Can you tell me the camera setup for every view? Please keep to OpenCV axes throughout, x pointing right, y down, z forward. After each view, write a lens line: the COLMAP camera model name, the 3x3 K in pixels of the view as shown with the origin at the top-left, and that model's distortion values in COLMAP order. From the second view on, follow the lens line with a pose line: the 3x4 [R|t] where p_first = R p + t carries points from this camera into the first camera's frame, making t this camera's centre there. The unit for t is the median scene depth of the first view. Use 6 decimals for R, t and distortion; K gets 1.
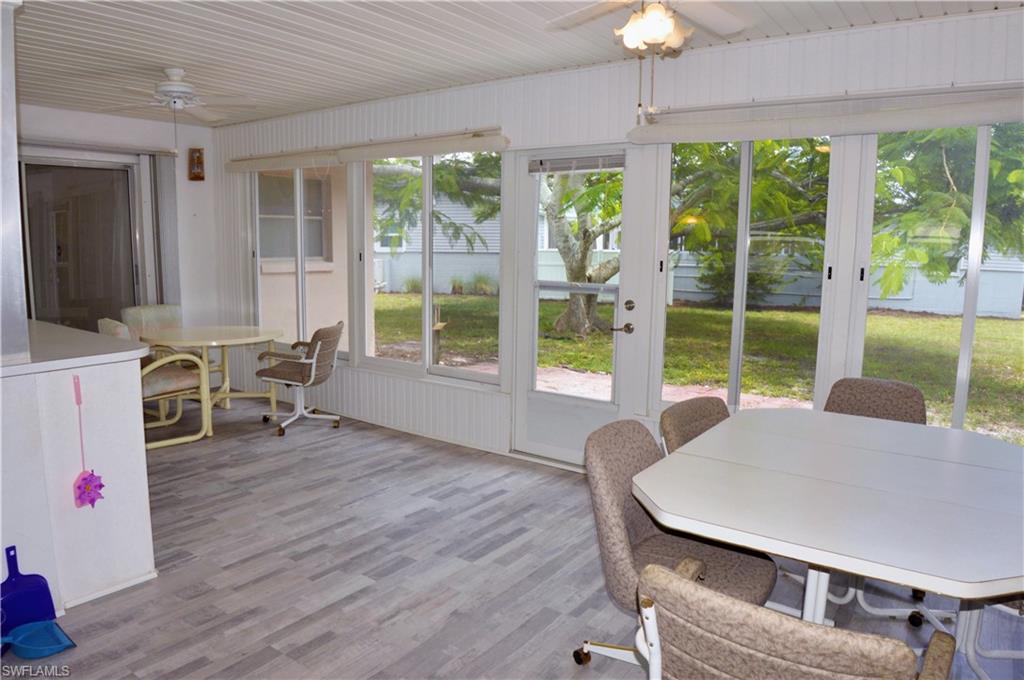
lens RADIAL K [[682.9, 0, 512.0], [0, 682.9, 340.0], [0, 0, 1]] dist [-0.096557, 0.005478]
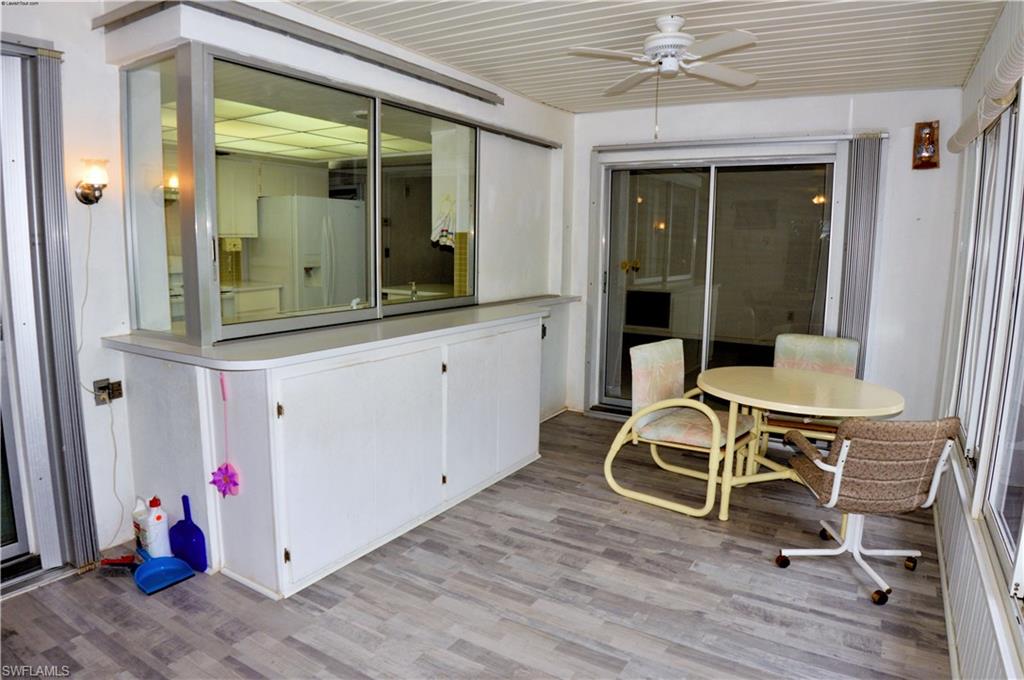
lens RADIAL K [[637.4, 0, 512.0], [0, 637.4, 340.0], [0, 0, 1]] dist [-0.085386, 0.003726]
pose [[0.066793, 0.133170, -0.988840, 0.215458], [-0.150082, 0.981118, 0.121993, -0.114995], [0.986415, 0.140258, 0.085519, 0.806535]]
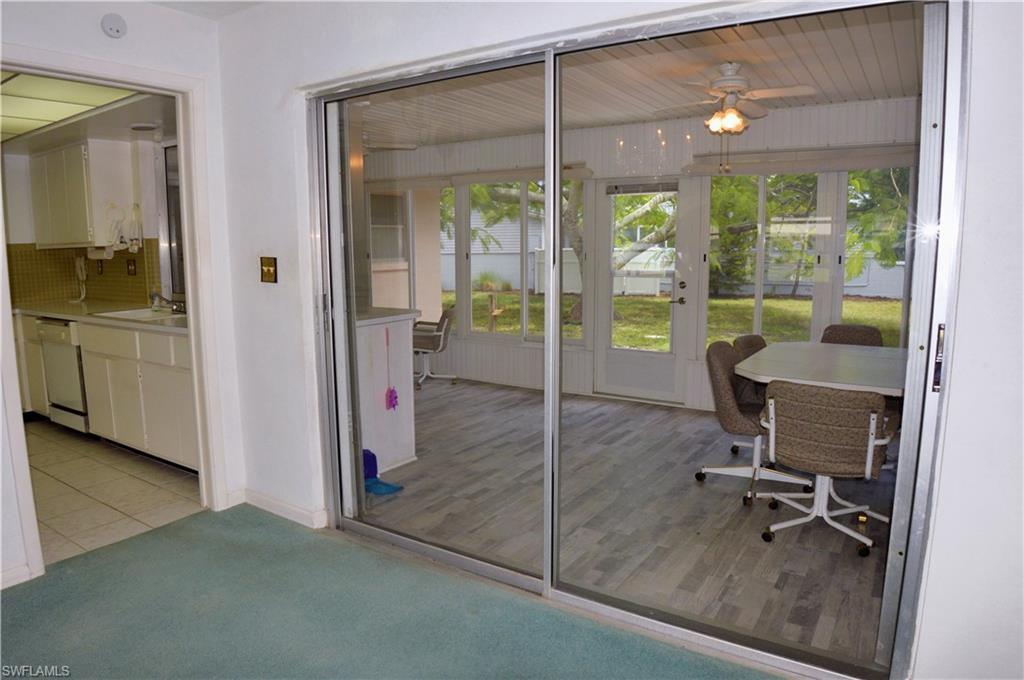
lens RADIAL K [[663.4, 0, 512.0], [0, 663.4, 340.0], [0, 0, 1]] dist [-0.095570, 0.000565]
pose [[0.998780, -0.026363, 0.041752, -0.249794], [0.026235, 0.999649, 0.003608, 0.050960], [-0.041832, -0.002508, 0.999121, -0.390005]]
